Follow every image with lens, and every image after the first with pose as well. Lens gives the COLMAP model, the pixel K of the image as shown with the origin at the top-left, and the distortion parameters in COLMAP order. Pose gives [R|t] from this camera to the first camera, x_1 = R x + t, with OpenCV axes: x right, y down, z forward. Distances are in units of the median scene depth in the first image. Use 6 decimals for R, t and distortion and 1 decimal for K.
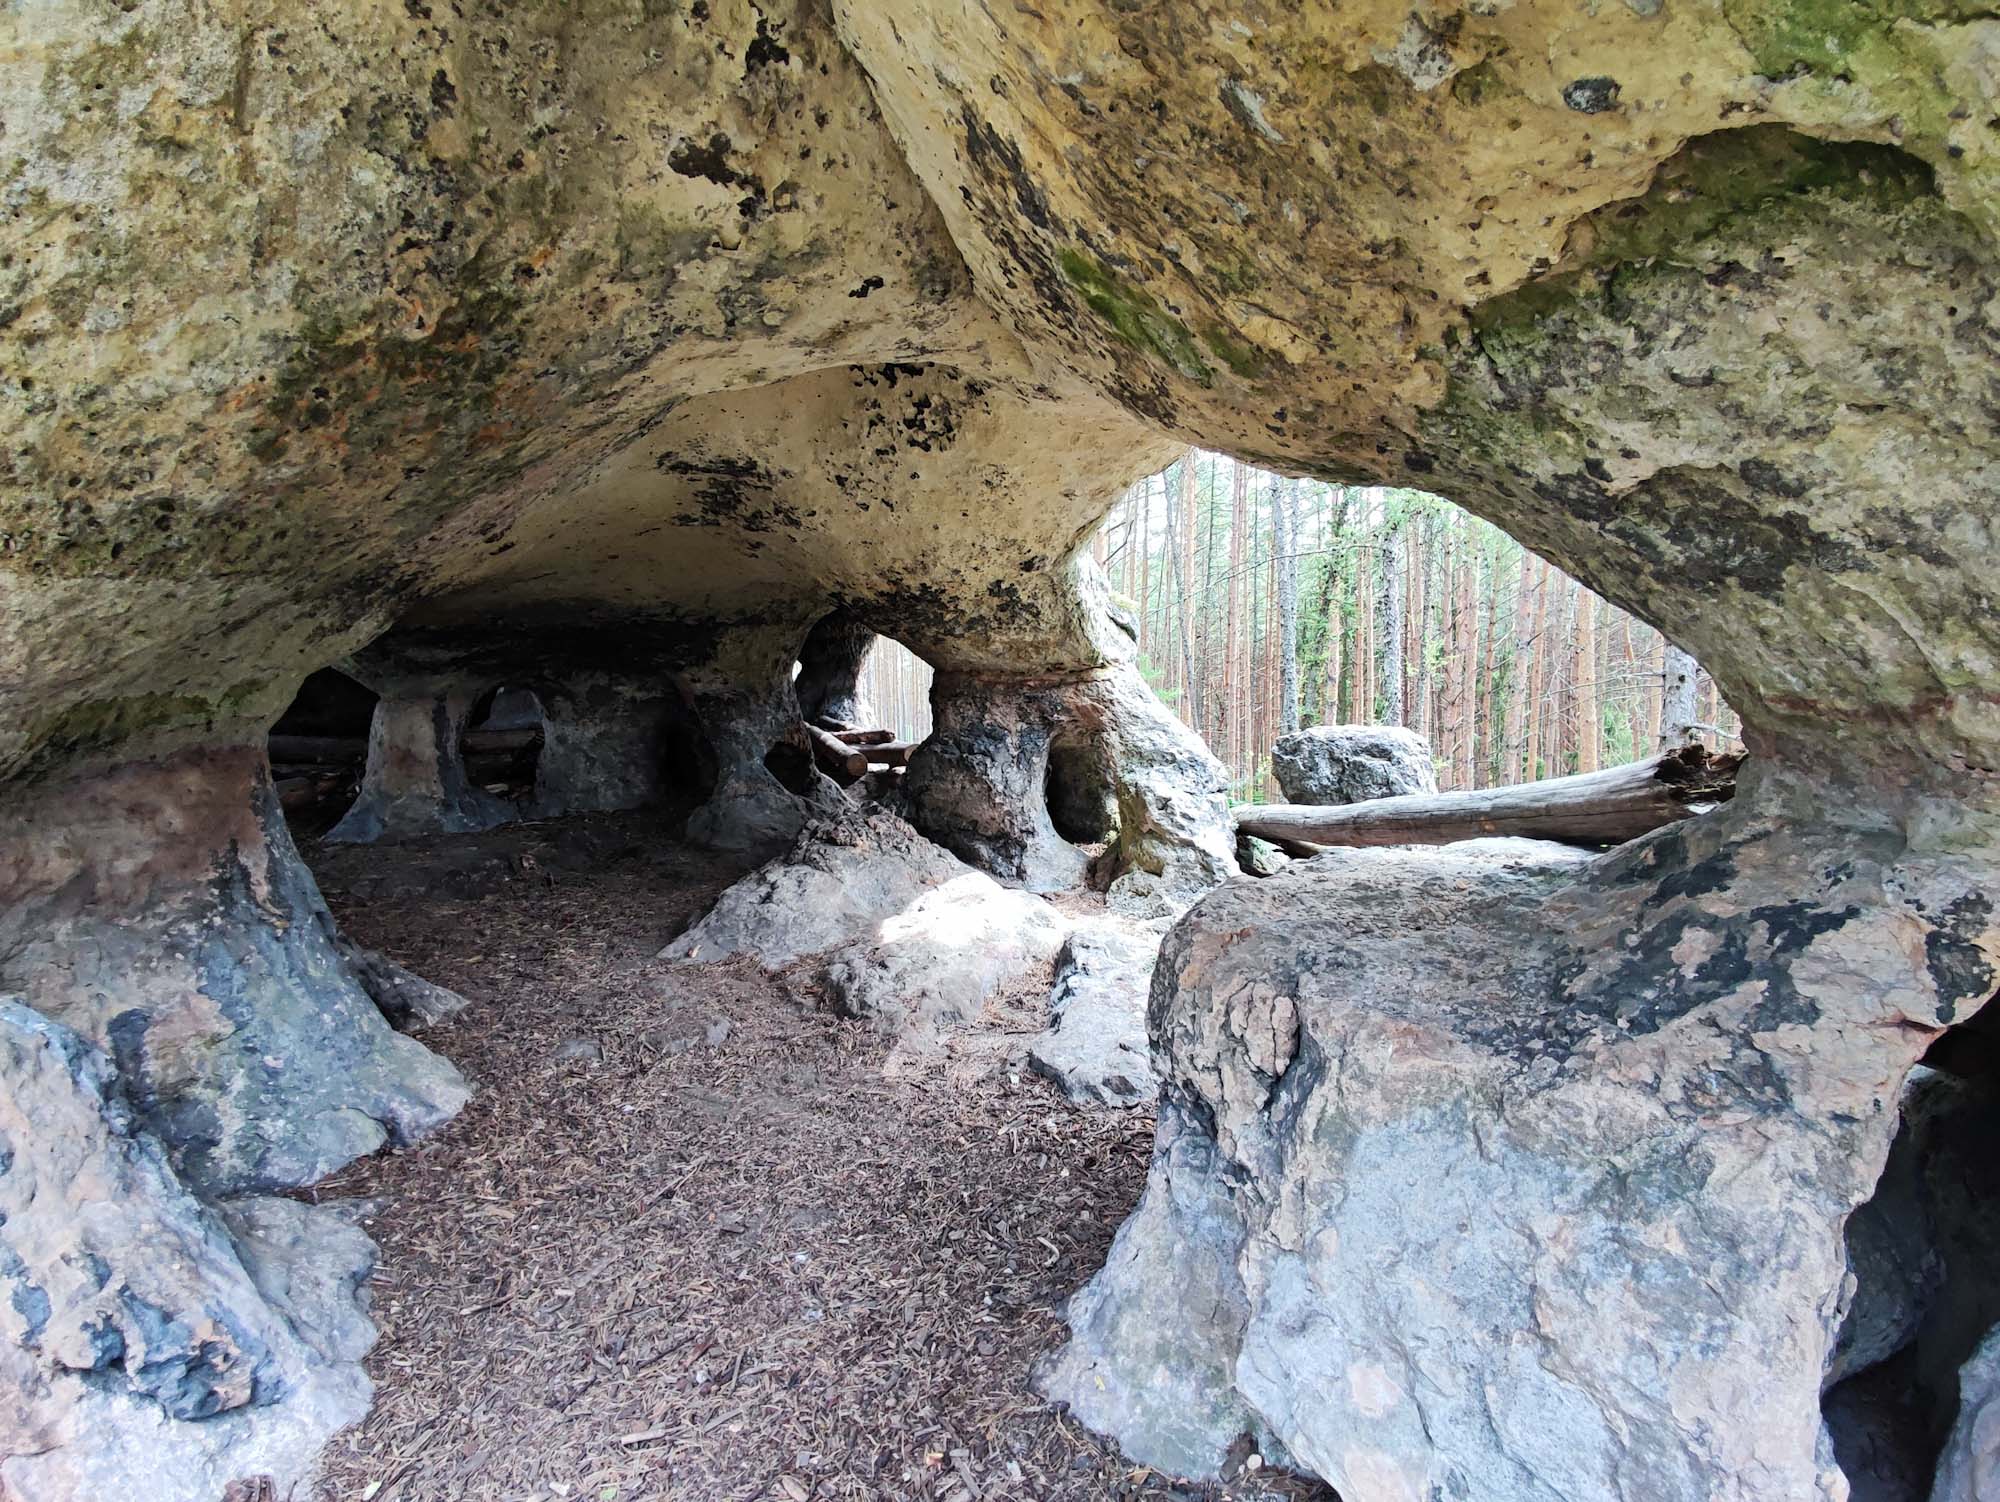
lens RADIAL K [[1536.1, 0, 998.1], [0, 1536.1, 747.3], [0, 0, 1]] dist [-0.003132, -0.001467]
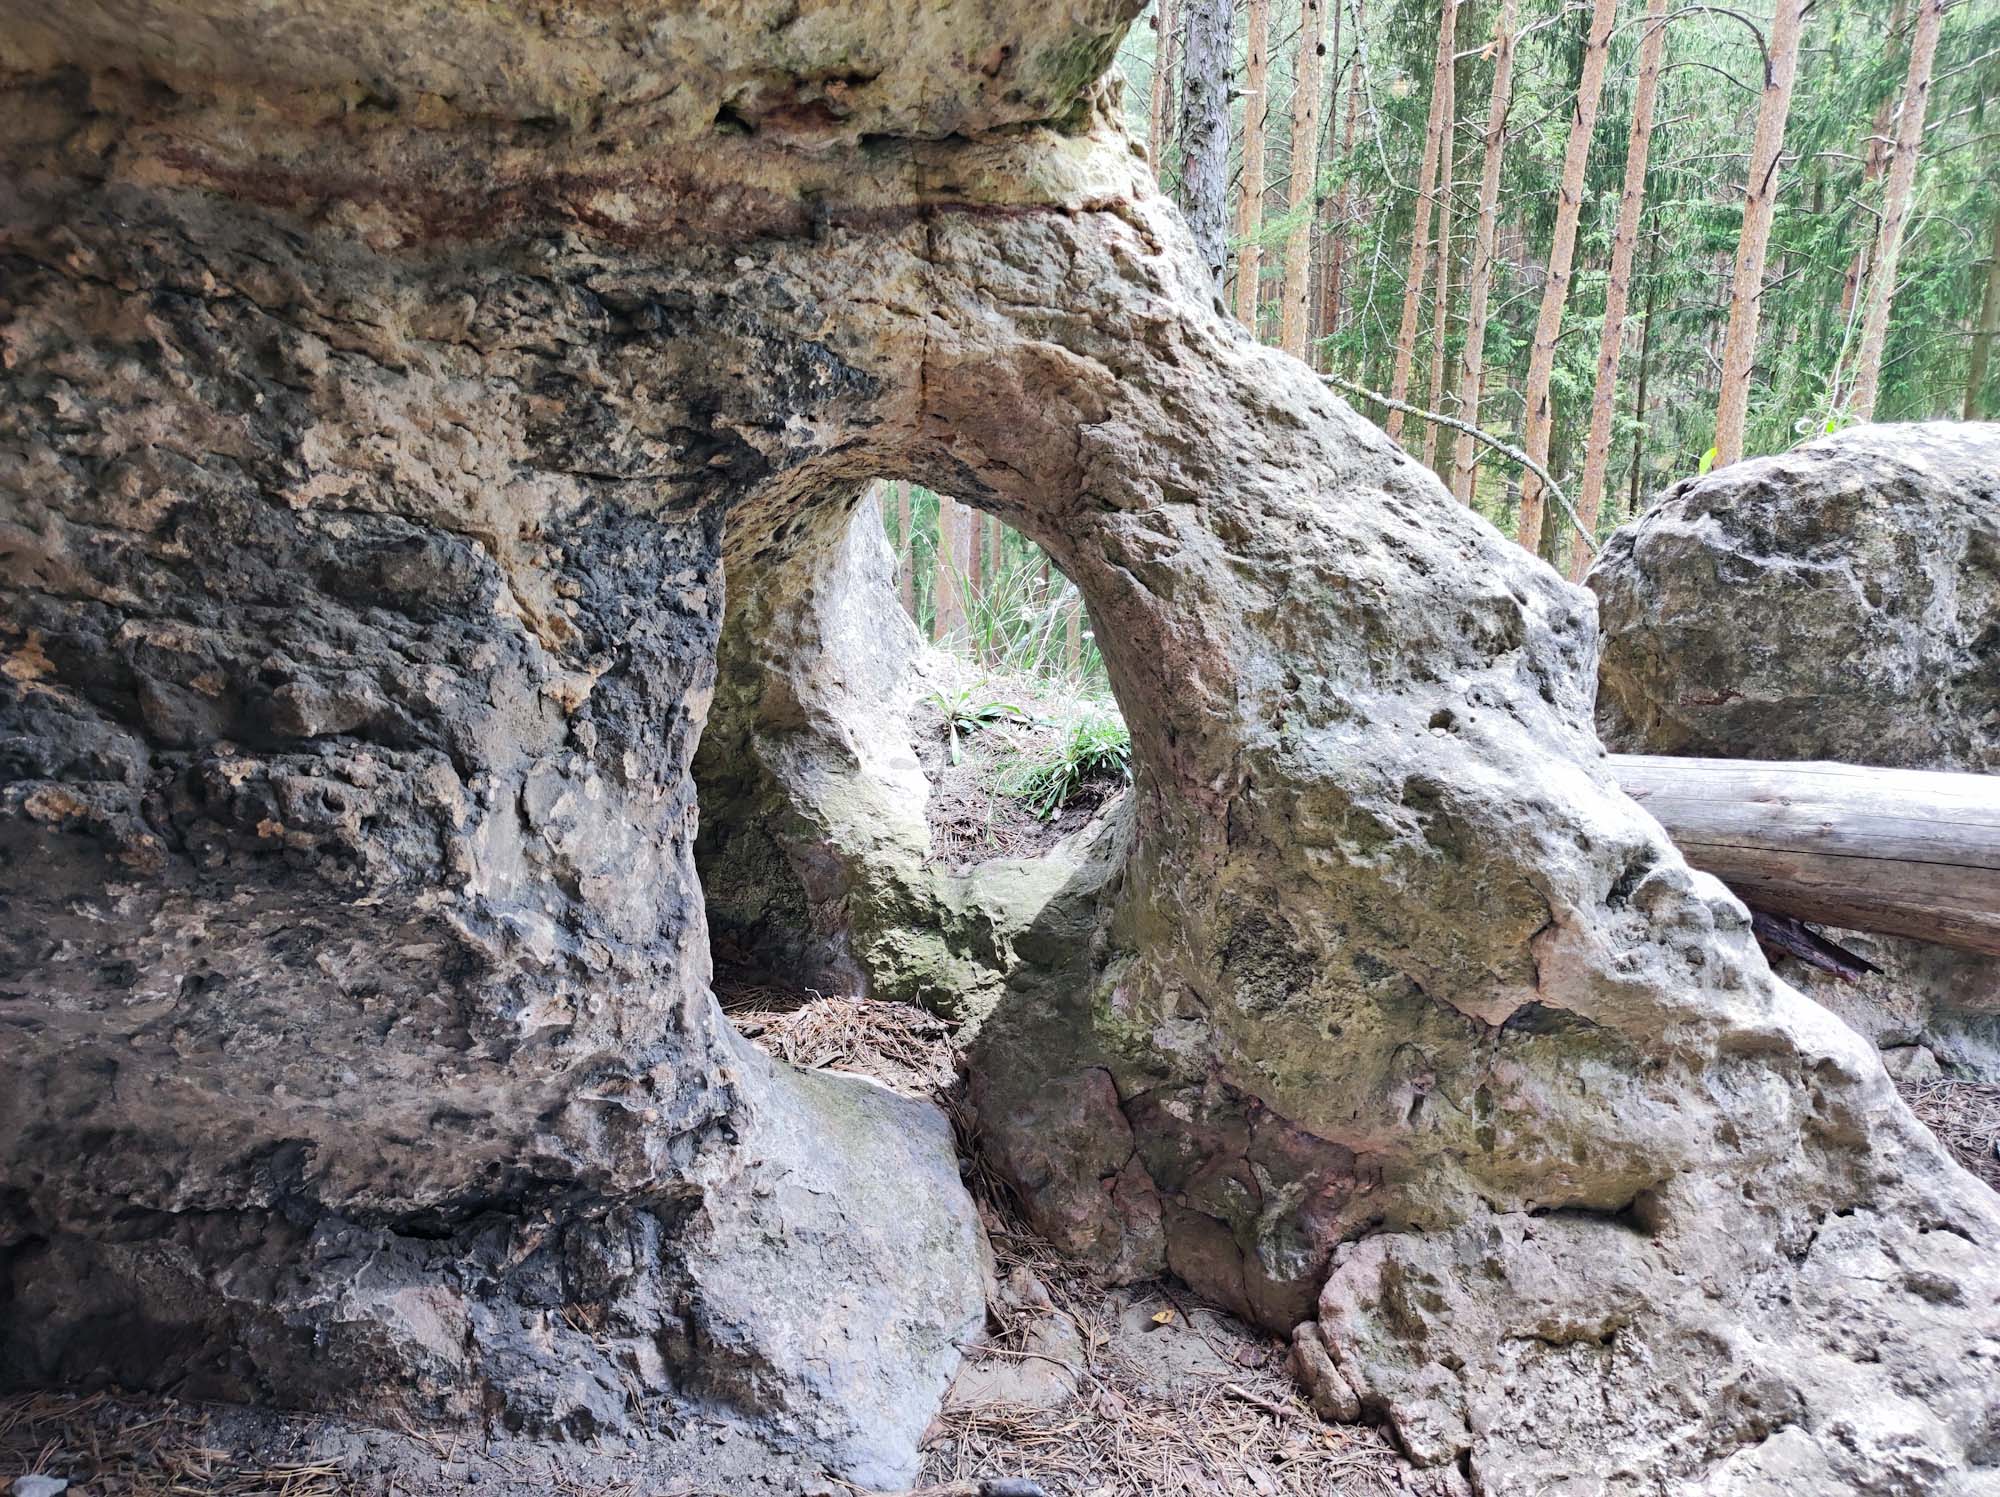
lens RADIAL K [[1524.6, 0, 1003.1], [0, 1524.6, 748.4], [0, 0, 1]] dist [0.016485, -0.000083]
pose [[0.605442, -0.219892, 0.764910, -0.083057], [0.010356, 0.963171, 0.268691, -0.031390], [-0.795822, -0.154756, 0.585421, 0.903827]]
